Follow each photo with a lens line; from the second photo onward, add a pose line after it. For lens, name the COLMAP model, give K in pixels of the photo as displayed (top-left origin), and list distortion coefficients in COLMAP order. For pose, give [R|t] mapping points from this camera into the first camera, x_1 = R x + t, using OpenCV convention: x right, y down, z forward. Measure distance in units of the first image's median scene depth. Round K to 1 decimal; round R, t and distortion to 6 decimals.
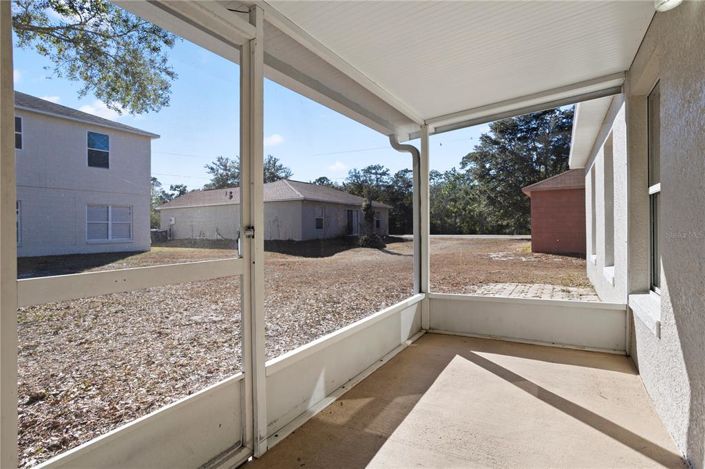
lens RADIAL K [[337.0, 0, 348.1], [0, 337.0, 236.3], [0, 0, 1]] dist [-0.035758, 0.002945]
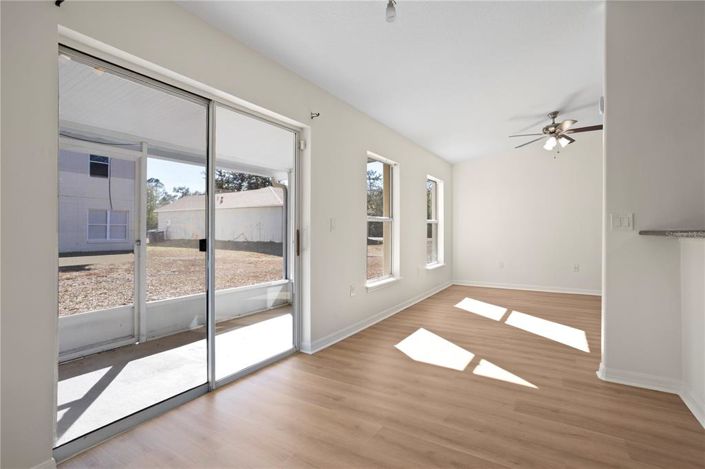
lens RADIAL K [[337.0, 0, 352.9], [0, 337.0, 233.2], [0, 0, 1]] dist [-0.035758, 0.002945]
pose [[0.999919, 0.011716, -0.005007, 0.082206], [-0.011784, 0.999834, -0.013861, -0.003706], [0.004844, 0.013919, 0.999891, -0.086711]]
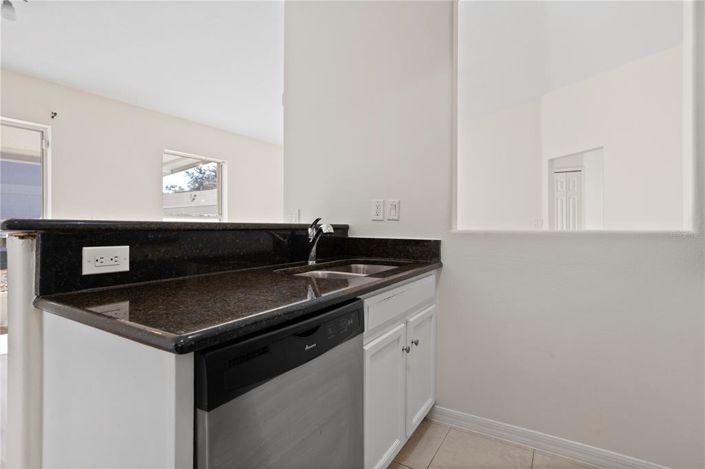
lens RADIAL K [[337.0, 0, 357.2], [0, 337.0, 230.9], [0, 0, 1]] dist [-0.035758, 0.002945]
pose [[0.999915, 0.006558, -0.011267, 0.189111], [-0.006681, 0.999918, -0.010941, -0.005329], [0.011195, 0.011015, 0.999877, -0.082354]]
